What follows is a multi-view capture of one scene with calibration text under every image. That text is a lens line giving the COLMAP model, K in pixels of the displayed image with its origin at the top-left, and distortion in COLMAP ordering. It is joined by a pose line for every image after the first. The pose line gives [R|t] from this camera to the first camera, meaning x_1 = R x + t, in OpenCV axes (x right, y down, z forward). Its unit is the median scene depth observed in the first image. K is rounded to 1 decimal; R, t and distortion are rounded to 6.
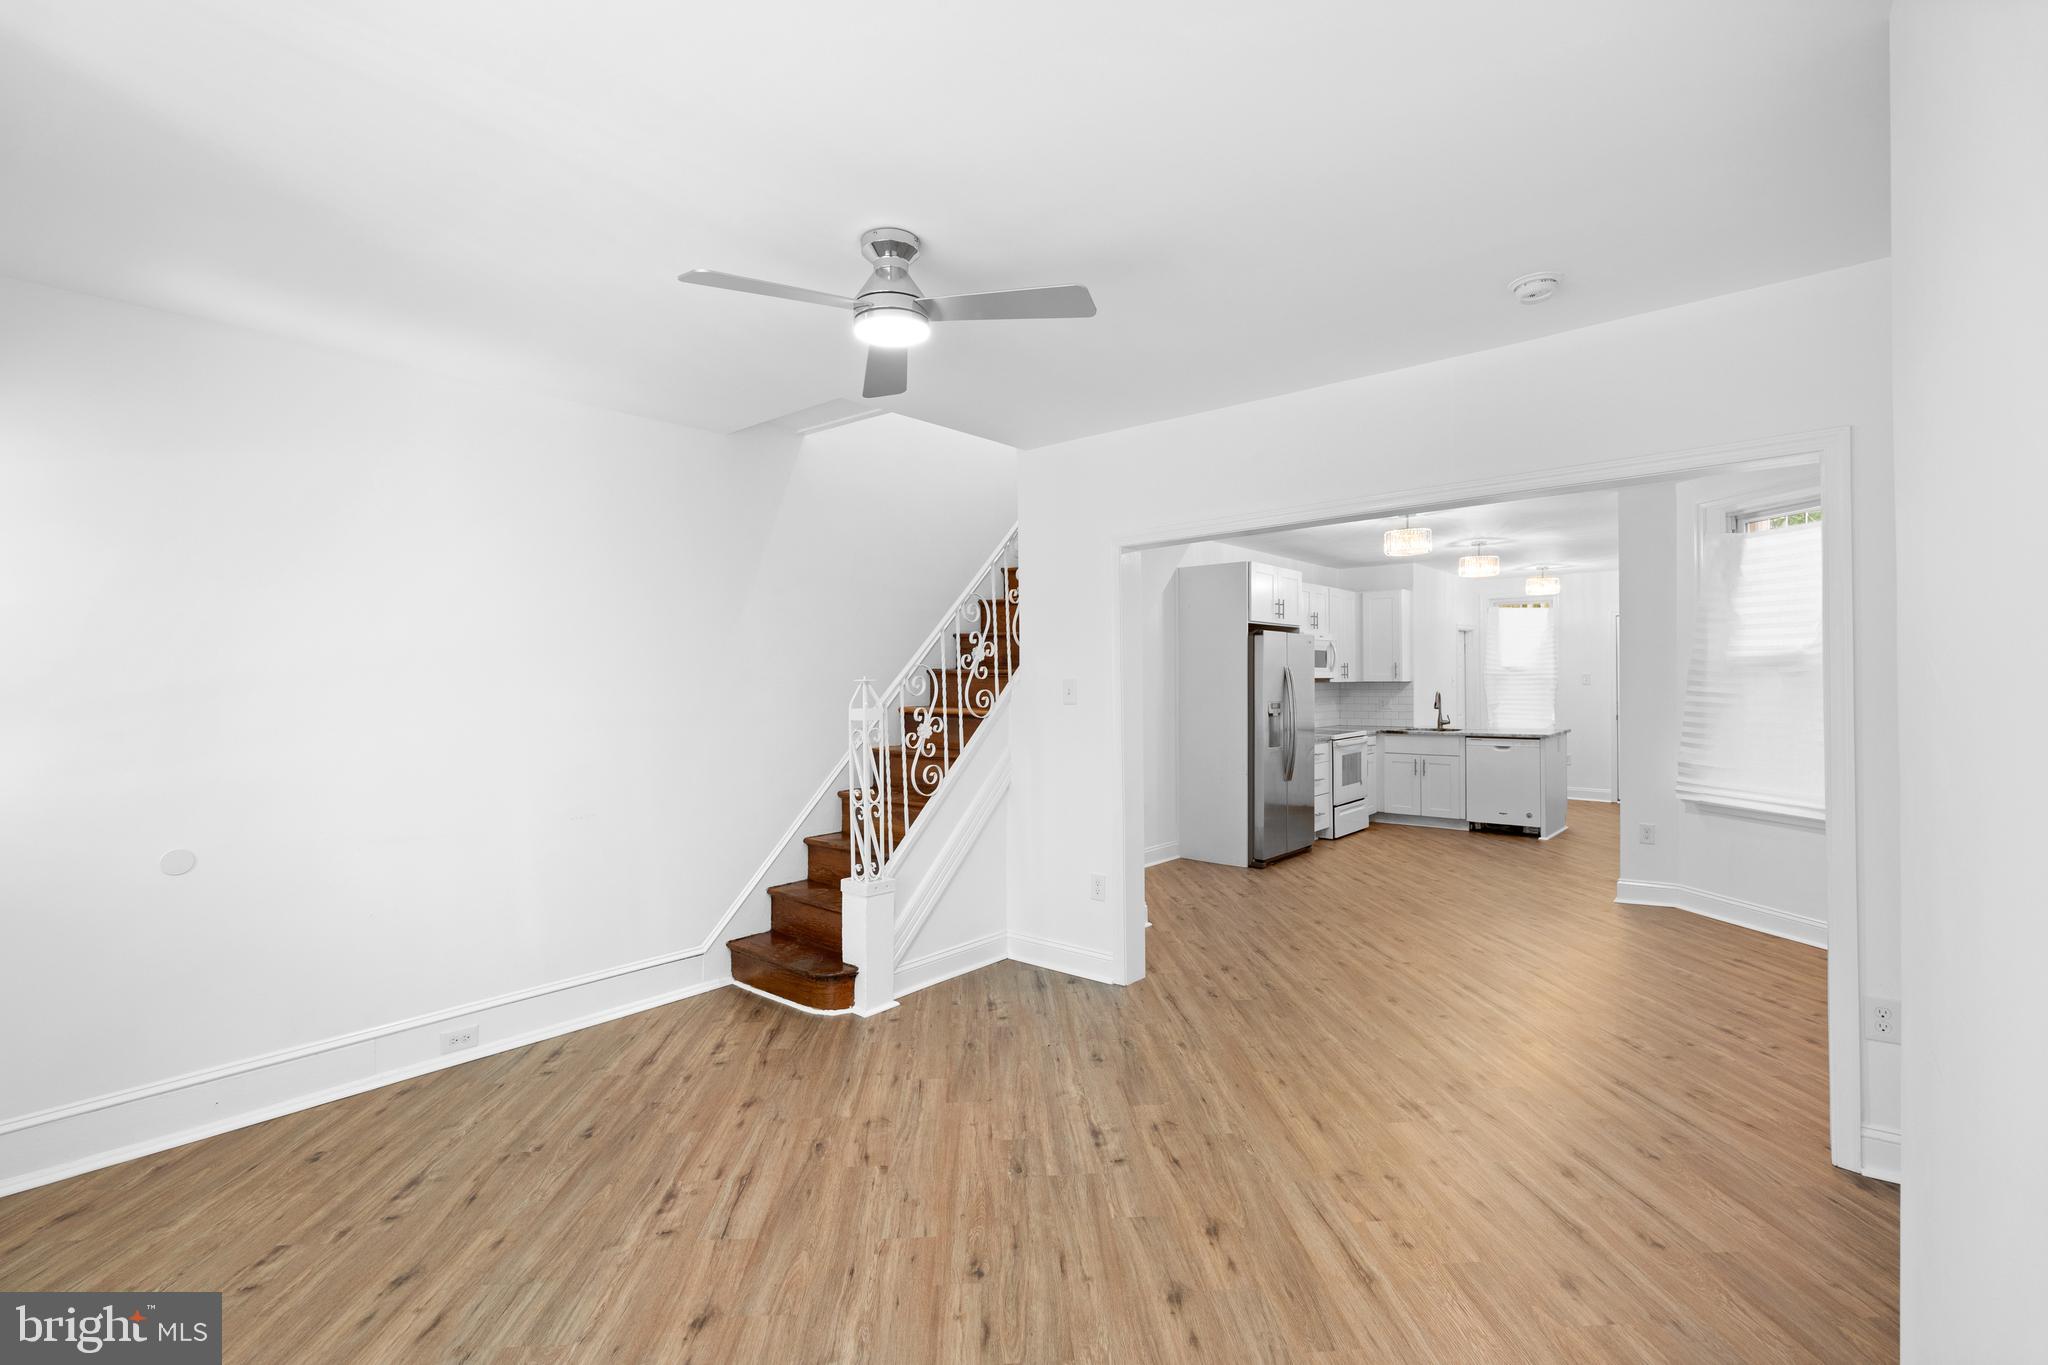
lens RADIAL K [[879.8, 0, 1041.9], [0, 879.8, 685.4], [0, 0, 1]] dist [-0.007469, 0.001690]
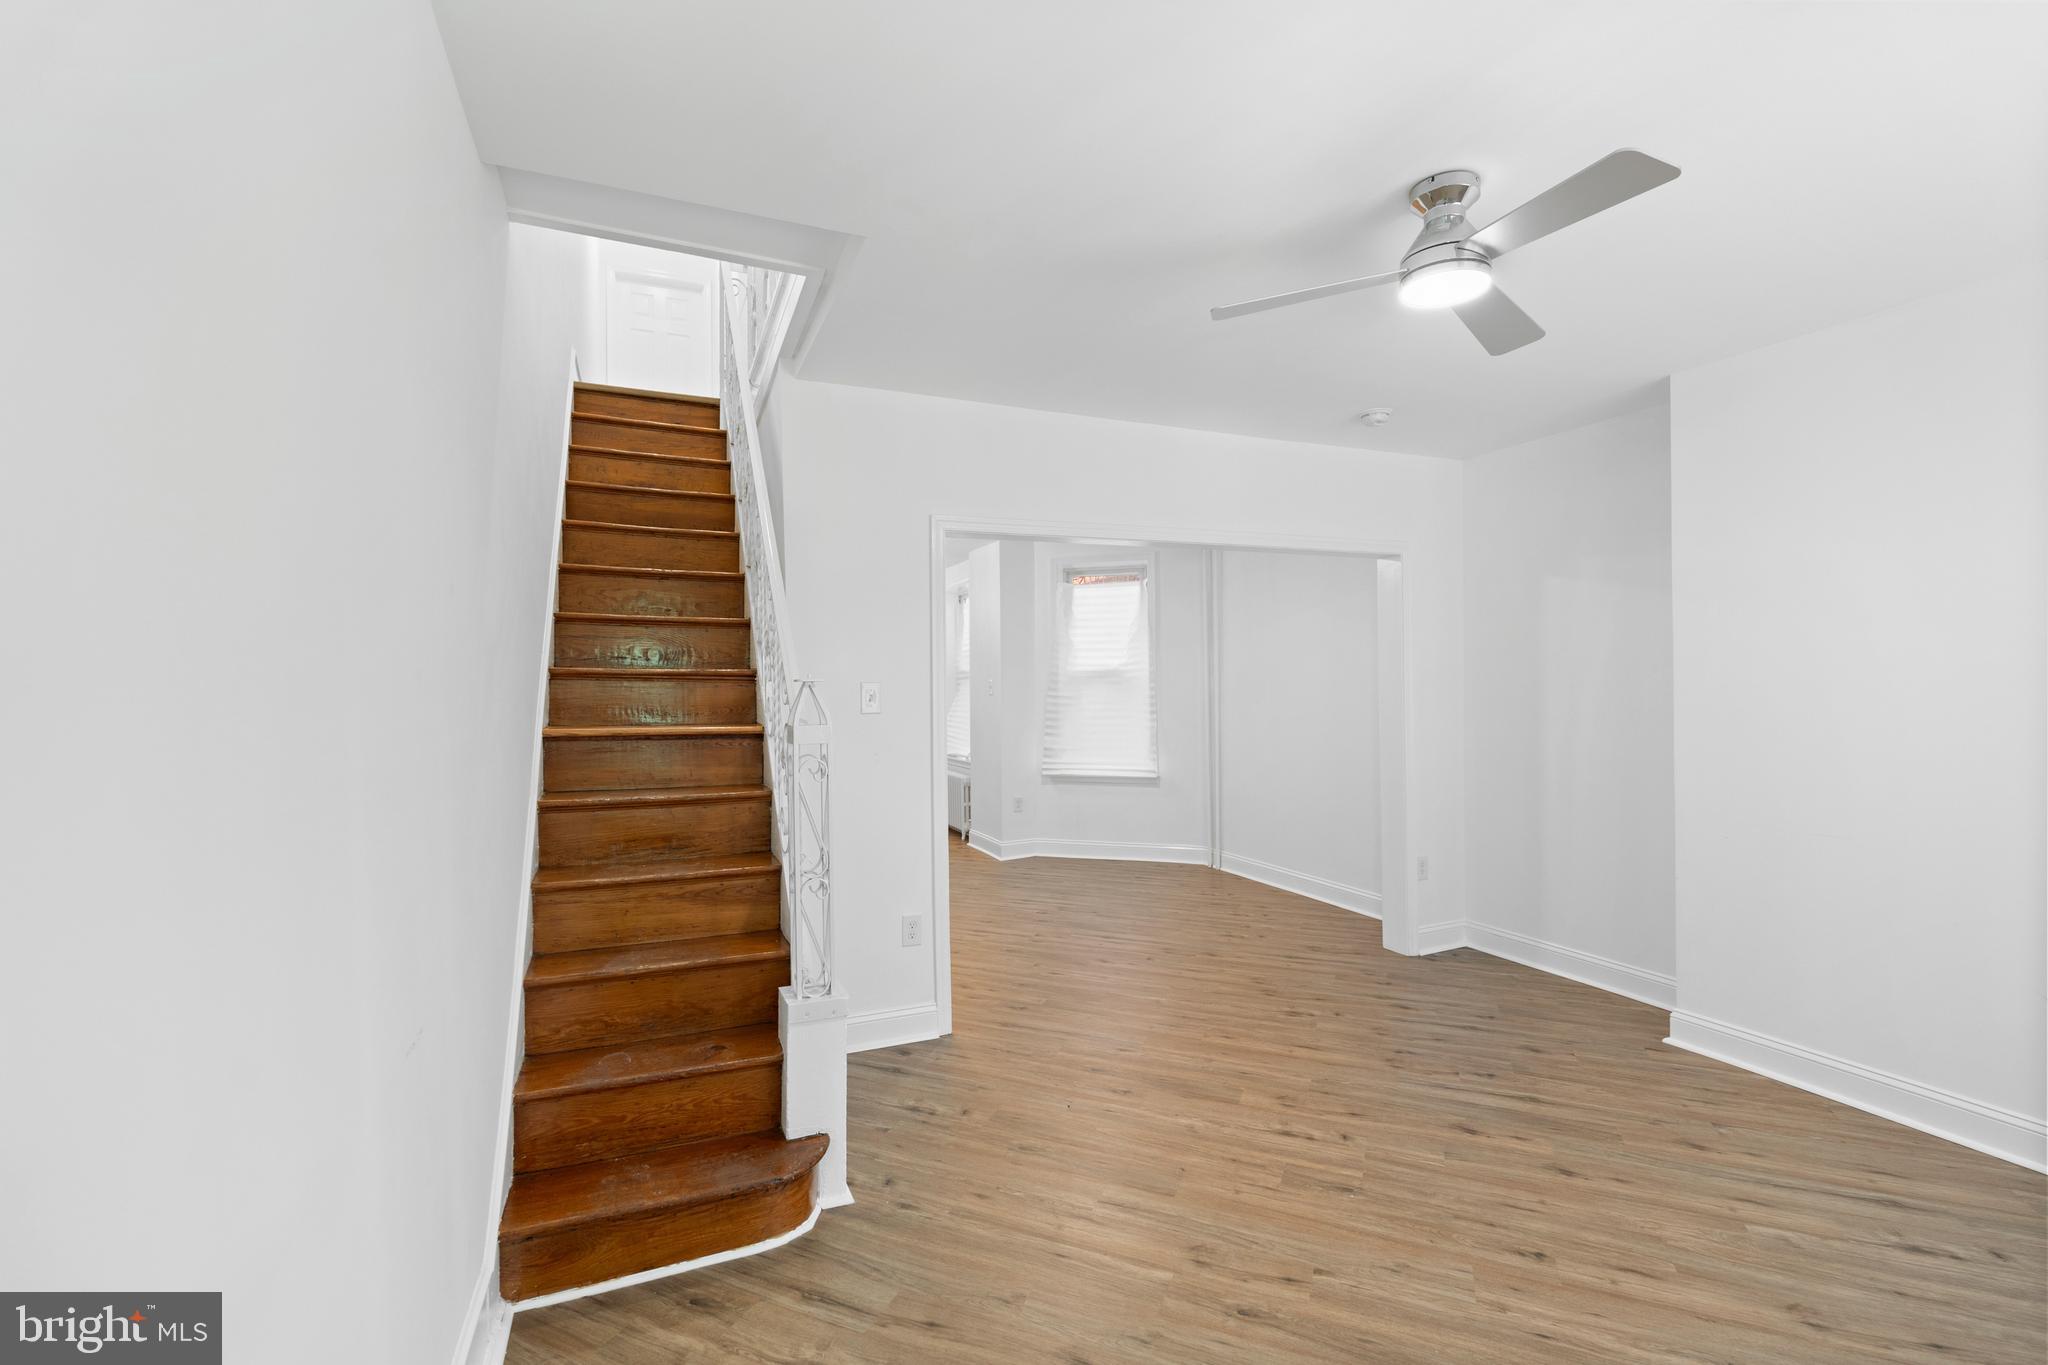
lens RADIAL K [[879.8, 0, 980.9], [0, 879.8, 681.9], [0, 0, 1]] dist [-0.007469, 0.001690]
pose [[0.482277, 0.007000, 0.875991, -0.546932], [0.011119, 0.999839, -0.014111, 0.004059], [-0.875948, 0.016546, 0.482121, 0.453983]]
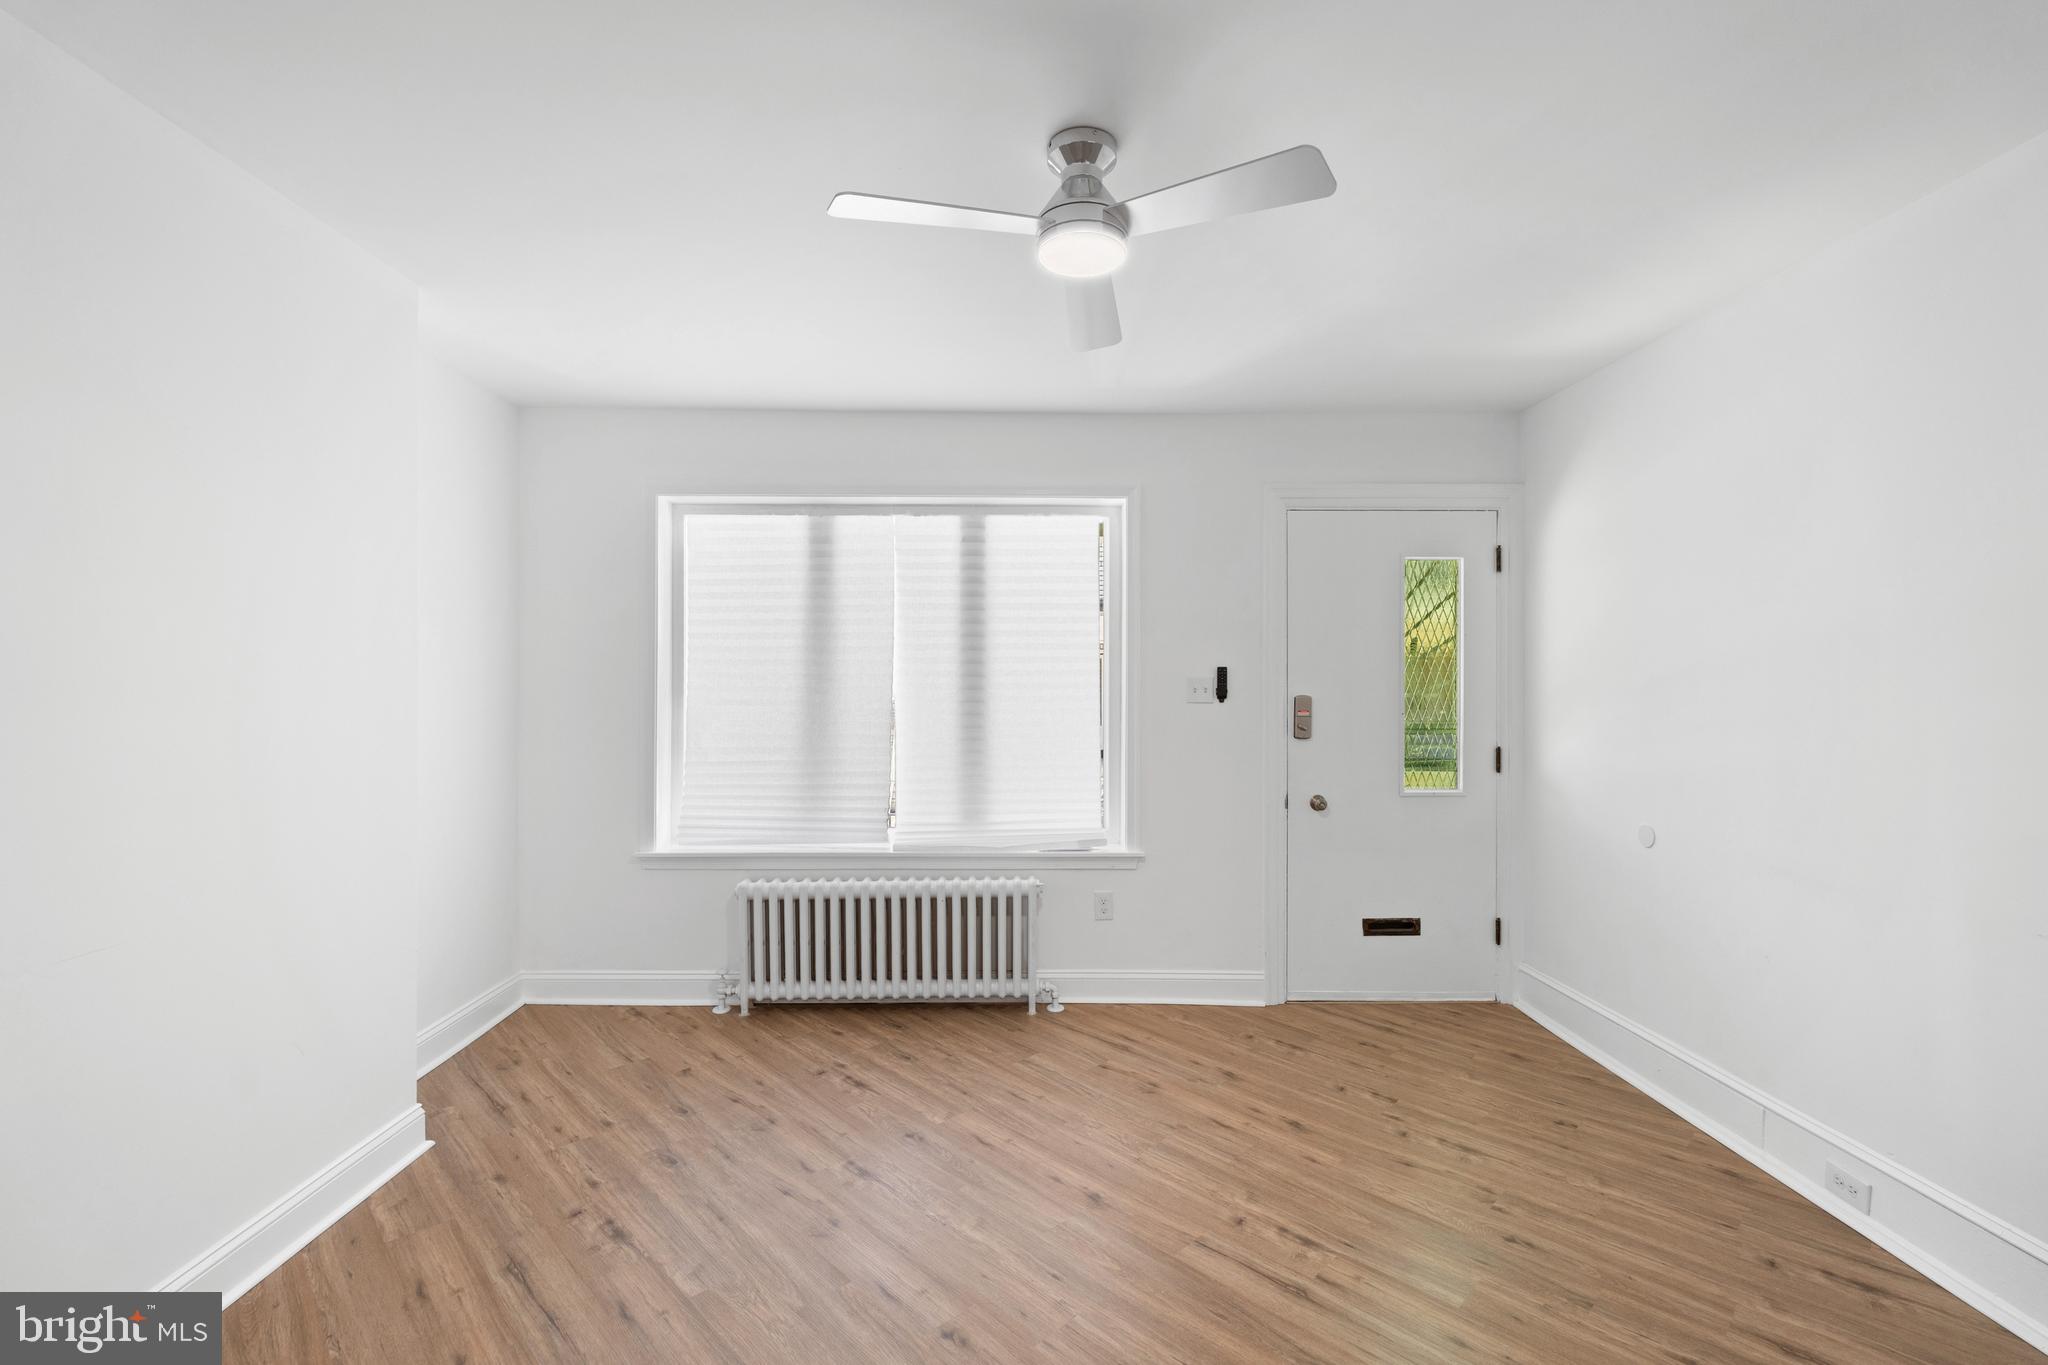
lens RADIAL K [[879.8, 0, 1020.5], [0, 879.8, 688.9], [0, 0, 1]] dist [-0.007469, 0.001690]
pose [[-0.750754, 0.012525, -0.660463, 0.194998], [-0.001817, 0.999777, 0.021025, -0.005229], [0.660579, 0.016985, -0.750564, 0.729309]]
